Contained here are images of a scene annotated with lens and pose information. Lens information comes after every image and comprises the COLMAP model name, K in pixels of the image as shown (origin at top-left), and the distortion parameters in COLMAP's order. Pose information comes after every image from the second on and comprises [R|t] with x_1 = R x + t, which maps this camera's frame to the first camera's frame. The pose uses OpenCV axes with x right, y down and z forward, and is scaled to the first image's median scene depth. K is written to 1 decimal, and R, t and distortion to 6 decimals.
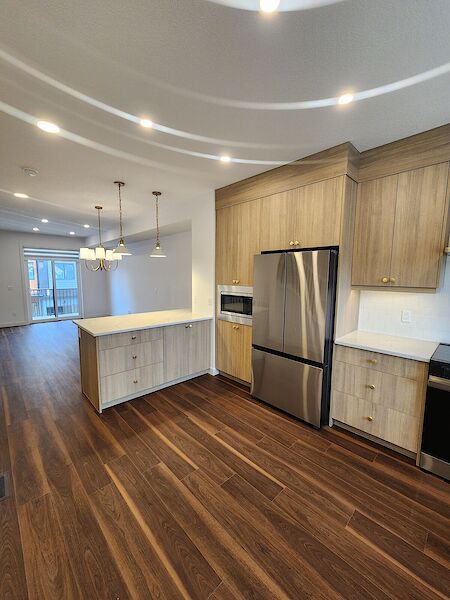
lens RADIAL K [[247.4, 0, 225.0], [0, 247.4, 300.0], [0, 0, 1]] dist [0.000572, 0.000000]
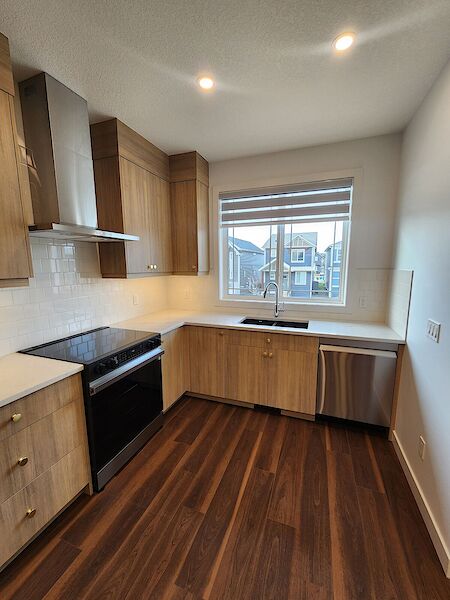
lens RADIAL K [[247.4, 0, 225.0], [0, 247.4, 300.0], [0, 0, 1]] dist [0.000572, 0.000000]
pose [[-0.437037, -0.131627, 0.889760, -0.062222], [0.100473, 0.975898, 0.193720, -0.076713], [-0.893814, 0.174060, -0.413279, 0.856021]]
